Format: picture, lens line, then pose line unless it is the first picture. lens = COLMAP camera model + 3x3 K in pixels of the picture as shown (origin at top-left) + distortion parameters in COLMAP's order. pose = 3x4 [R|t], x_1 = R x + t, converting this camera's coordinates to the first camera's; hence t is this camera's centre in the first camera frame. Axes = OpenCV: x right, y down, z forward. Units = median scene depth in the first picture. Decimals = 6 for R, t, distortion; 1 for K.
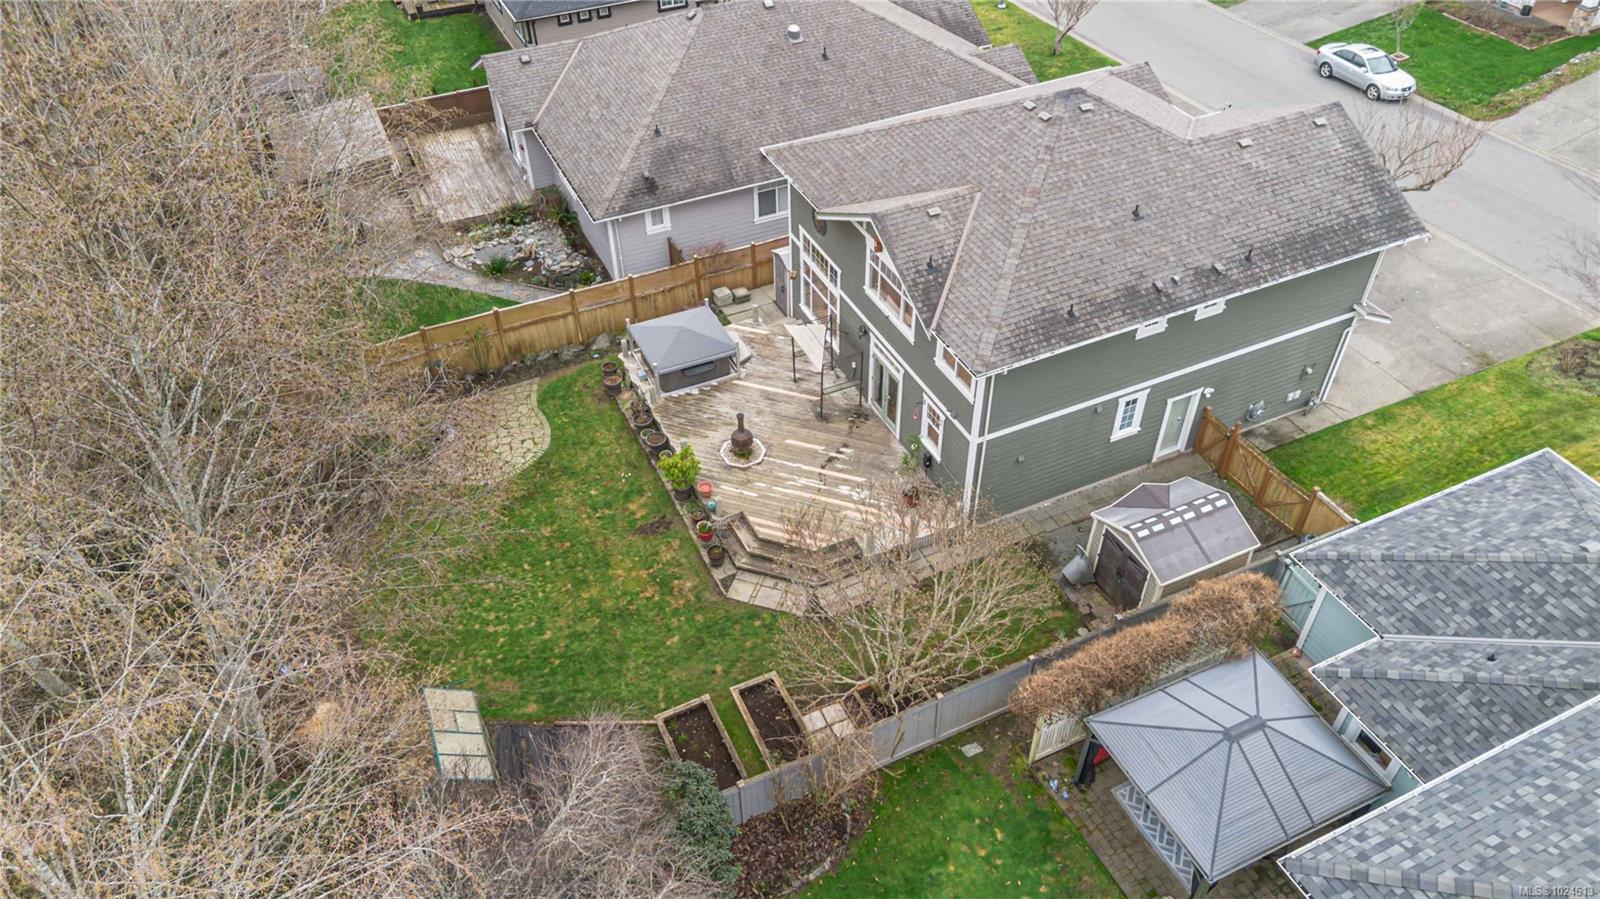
lens RADIAL K [[1132.7, 0, 804.2], [0, 1132.7, 451.5], [0, 0, 1]] dist [0.063635, -0.057165]
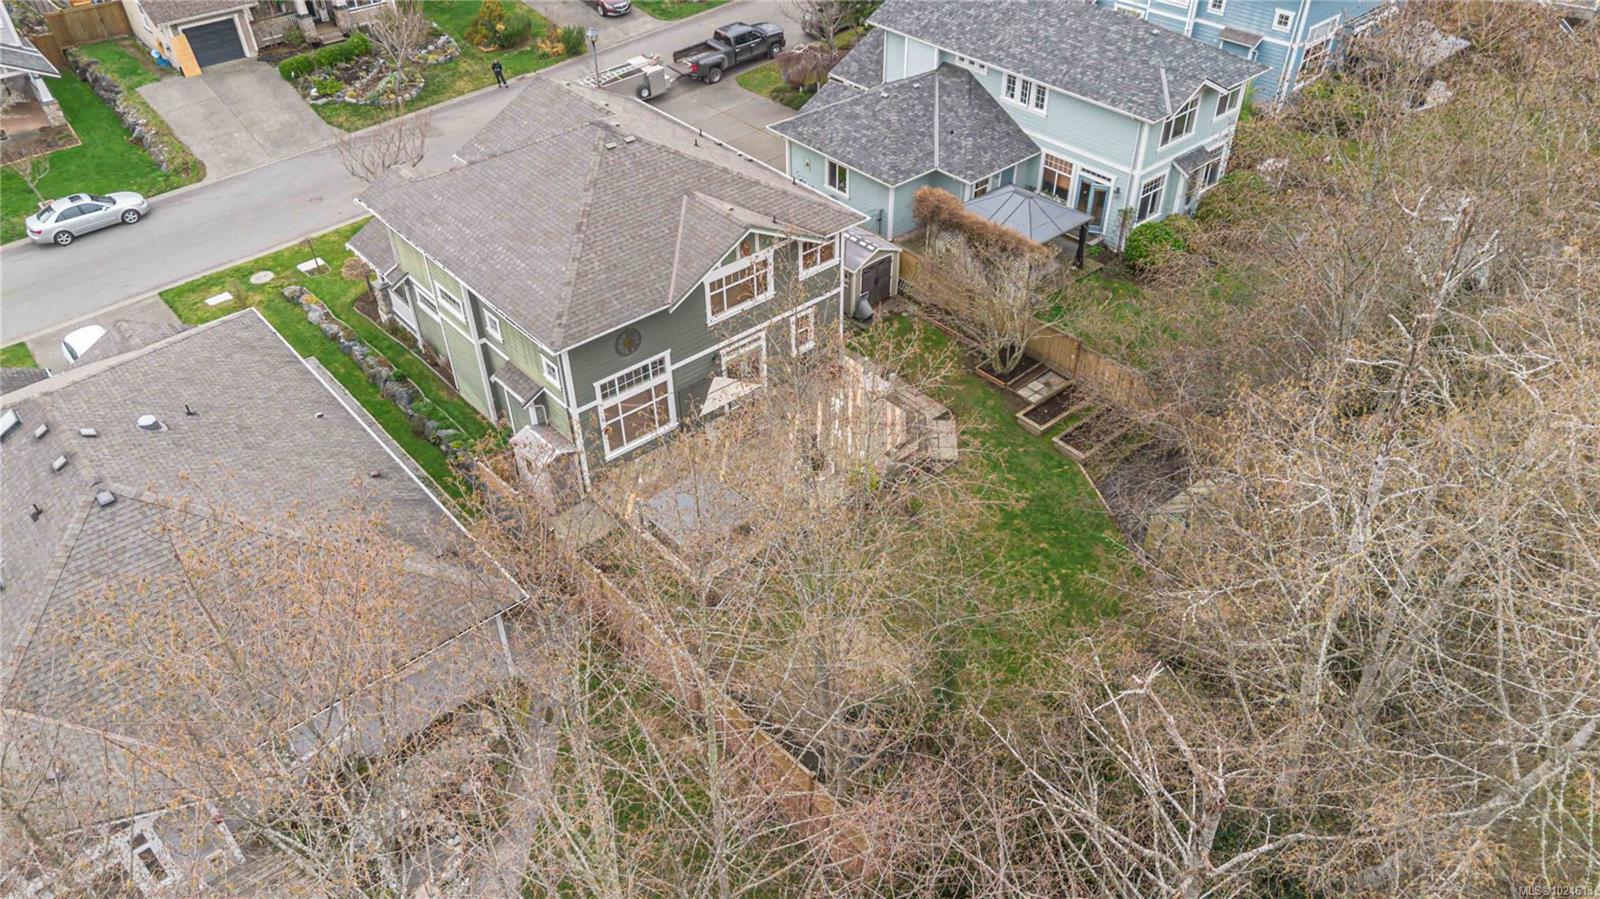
lens RADIAL K [[1132.7, 0, 804.2], [0, 1132.7, 451.5], [0, 0, 1]] dist [0.063635, -0.057165]
pose [[-0.271697, -0.595959, 0.755654, -0.911420], [0.653579, 0.462084, 0.599427, -0.703469], [-0.706410, 0.656742, 0.263959, 0.710143]]
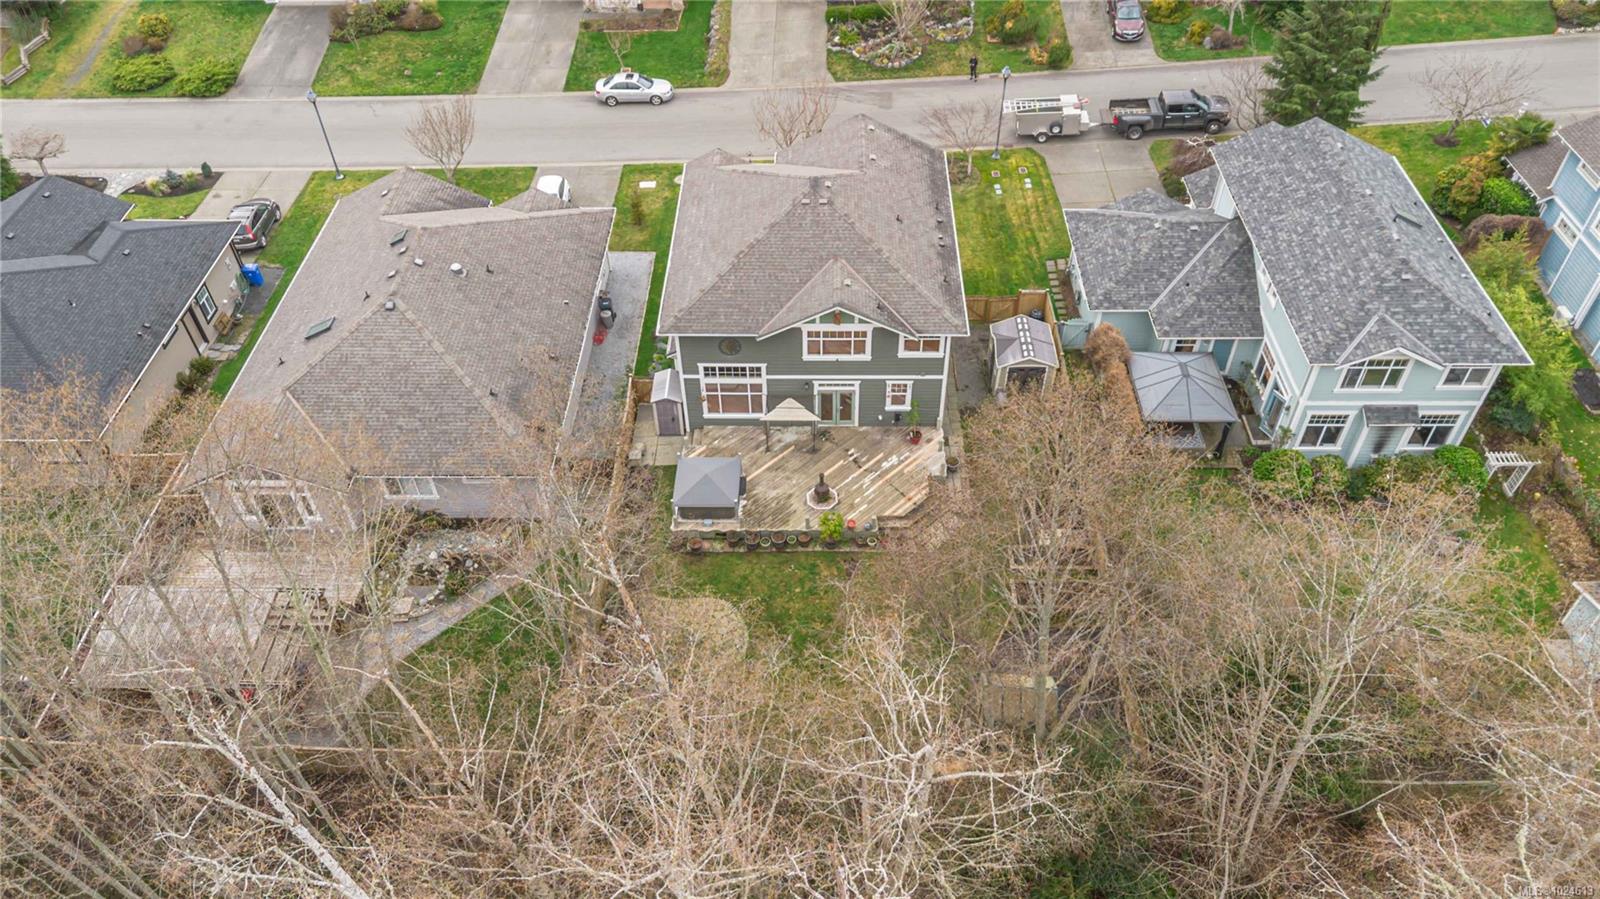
lens RADIAL K [[1132.7, 0, 804.2], [0, 1132.7, 451.5], [0, 0, 1]] dist [0.063635, -0.057165]
pose [[0.443614, -0.628536, 0.638866, -0.950026], [0.607747, 0.734879, 0.300991, -0.491410], [-0.658673, 0.254745, 0.707994, -0.004542]]
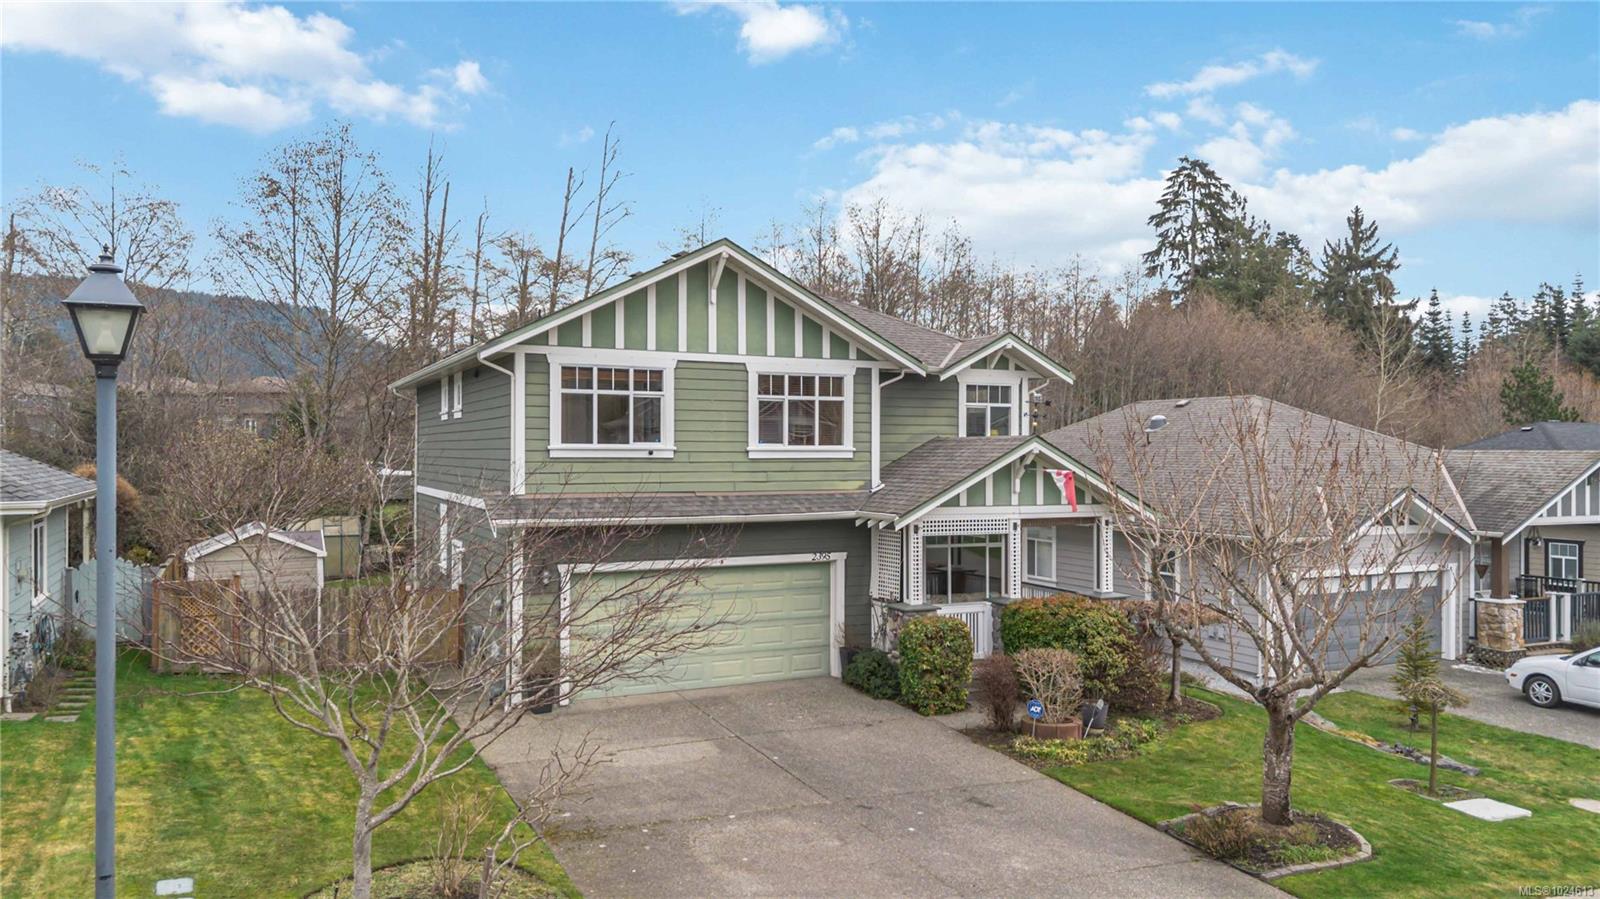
lens RADIAL K [[1132.7, 0, 804.2], [0, 1132.7, 451.5], [0, 0, 1]] dist [0.063635, -0.057165]
pose [[0.007154, 0.006644, -0.999952, 1.075274], [-0.672629, 0.739980, 0.000104, -0.246534], [0.739946, 0.672596, 0.009762, 1.098389]]
